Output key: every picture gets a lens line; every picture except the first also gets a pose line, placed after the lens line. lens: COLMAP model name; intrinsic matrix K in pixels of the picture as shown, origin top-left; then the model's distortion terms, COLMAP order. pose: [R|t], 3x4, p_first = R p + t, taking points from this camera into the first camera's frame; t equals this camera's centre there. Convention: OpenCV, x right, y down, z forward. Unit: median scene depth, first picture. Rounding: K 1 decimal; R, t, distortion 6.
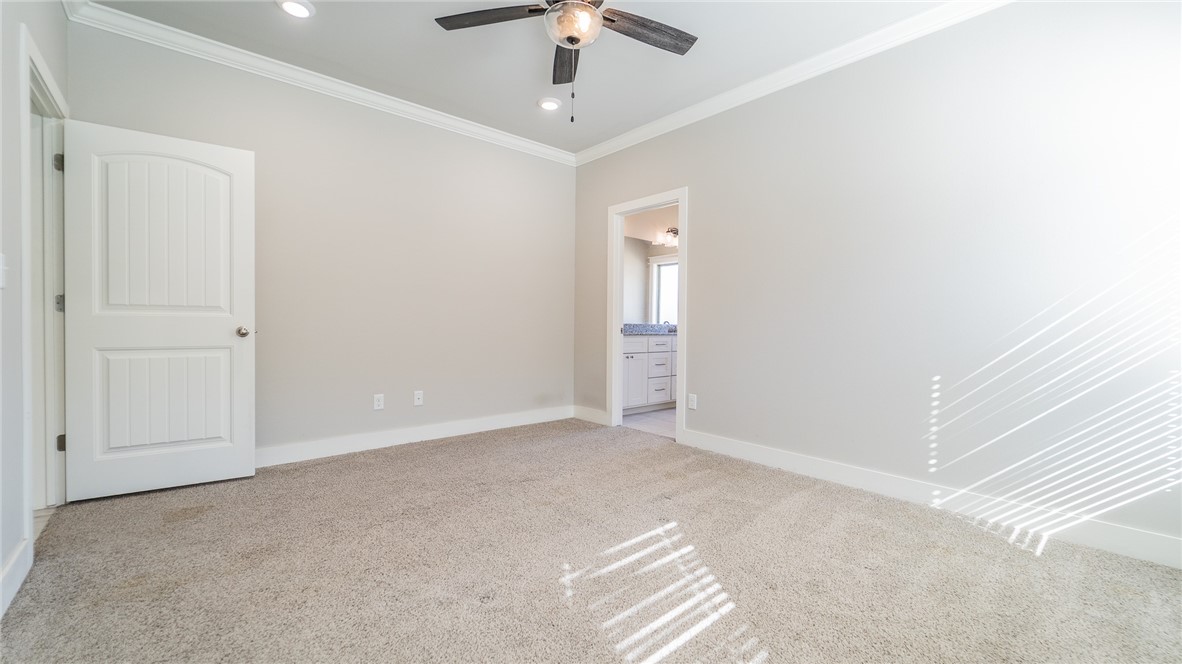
lens RADIAL K [[472.8, 0, 592.7], [0, 472.8, 329.9], [0, 0, 1]] dist [0.001482, -0.000228]
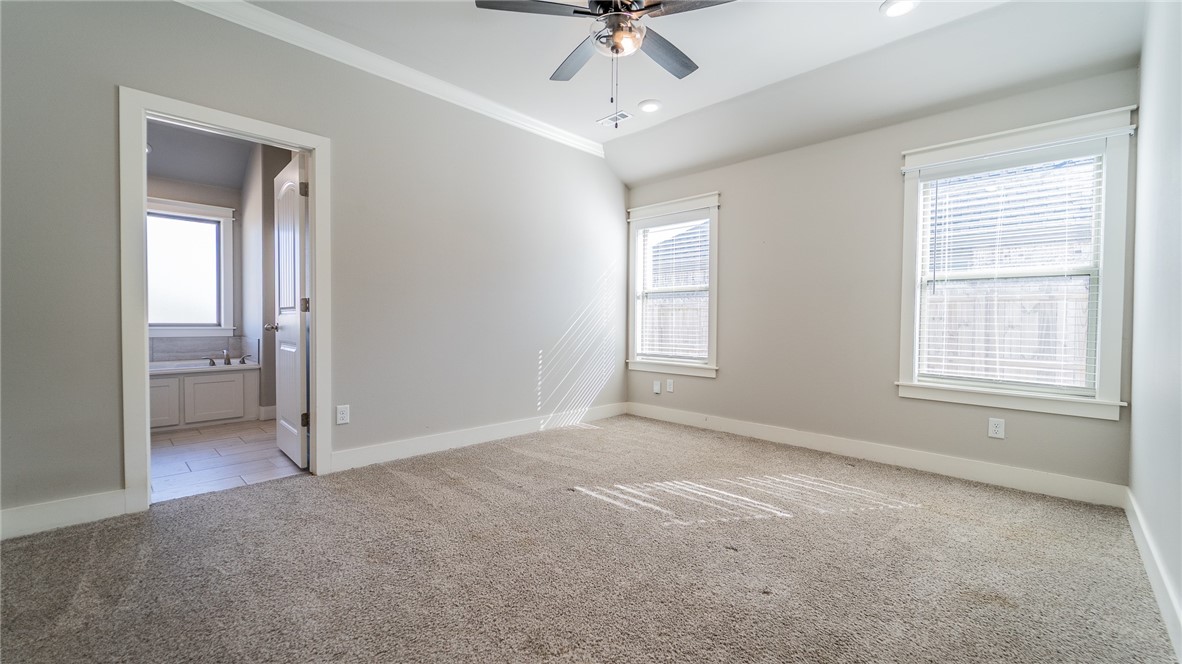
lens RADIAL K [[472.8, 0, 592.7], [0, 472.8, 329.9], [0, 0, 1]] dist [0.001482, -0.000228]
pose [[-0.071290, -0.029302, 0.997025, -0.912929], [0.002773, 0.999559, 0.029575, -0.020450], [-0.997452, 0.004874, -0.071177, 0.945063]]
